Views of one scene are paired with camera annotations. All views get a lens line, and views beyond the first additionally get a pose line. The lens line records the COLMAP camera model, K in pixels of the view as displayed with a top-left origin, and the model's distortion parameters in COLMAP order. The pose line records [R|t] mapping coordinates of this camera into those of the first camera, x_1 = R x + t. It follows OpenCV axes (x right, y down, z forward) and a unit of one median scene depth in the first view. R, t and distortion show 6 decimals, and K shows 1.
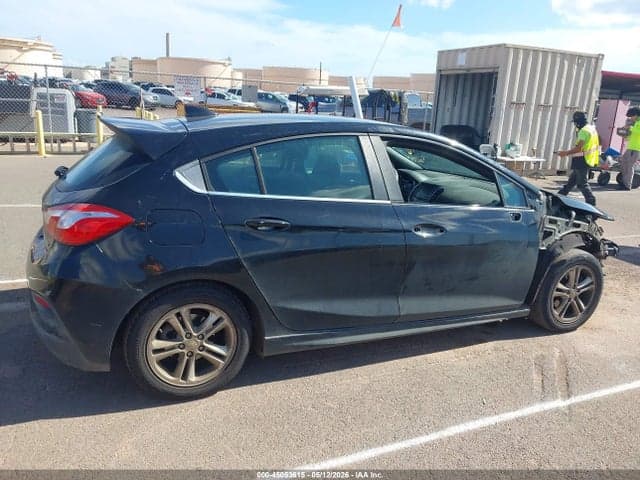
lens RADIAL K [[499.0, 0, 318.5], [0, 499.0, 236.7], [0, 0, 1]] dist [0.004033, -0.001785]
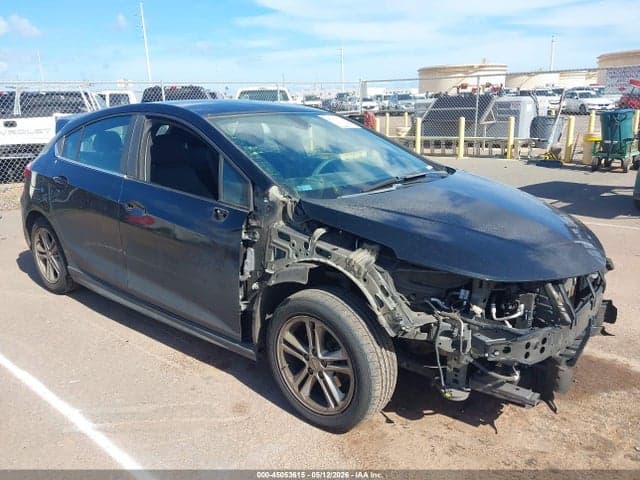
lens RADIAL K [[499.0, 0, 320.0], [0, 499.0, 240.0], [0, 0, 1]] dist [0.010338, -0.004258]
pose [[0.438850, 0.167612, -0.882789, 1.264944], [-0.183760, 0.978426, 0.094420, -0.113167], [0.879570, 0.120785, 0.460183, 0.876021]]
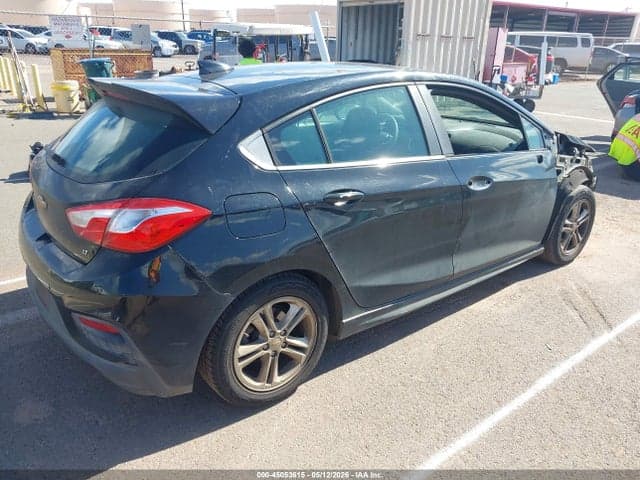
lens RADIAL K [[493.3, 0, 313.6], [0, 493.3, 238.9], [0, 0, 1]] dist [0.008917, -0.009146]
pose [[0.970593, -0.121069, 0.208069, -0.297477], [0.094038, 0.986338, 0.135254, -0.065352], [-0.221601, -0.111710, 0.968718, 0.141138]]
